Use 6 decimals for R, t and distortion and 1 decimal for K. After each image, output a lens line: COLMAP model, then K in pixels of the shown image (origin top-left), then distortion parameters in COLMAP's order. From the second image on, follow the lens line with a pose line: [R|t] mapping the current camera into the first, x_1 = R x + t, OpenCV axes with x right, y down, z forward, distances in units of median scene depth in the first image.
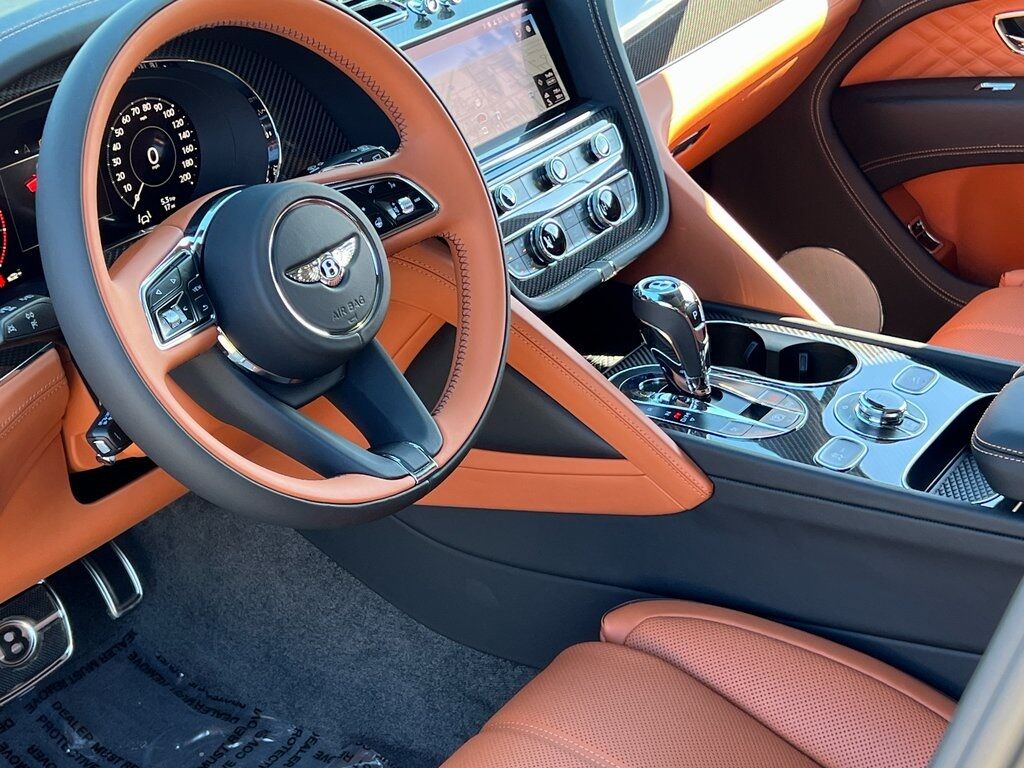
lens RADIAL K [[1598.6, 0, 506.7], [0, 1598.6, 395.7], [0, 0, 1]] dist [0.238845, -0.758209]
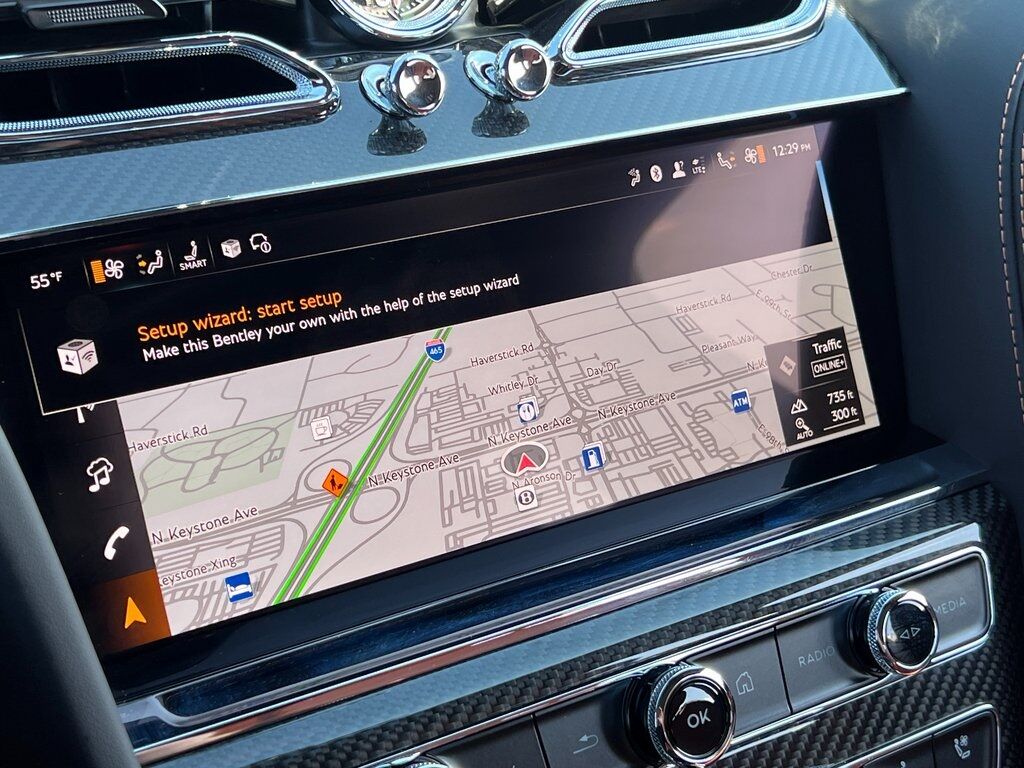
lens RADIAL K [[1598.6, 0, 506.7], [0, 1598.6, 395.7], [0, 0, 1]] dist [0.238845, -0.758209]
pose [[0.915868, 0.231668, -0.327896, 0.077660], [-0.239690, 0.970712, 0.016342, -0.178408], [0.322079, 0.063626, 0.944572, 0.661297]]
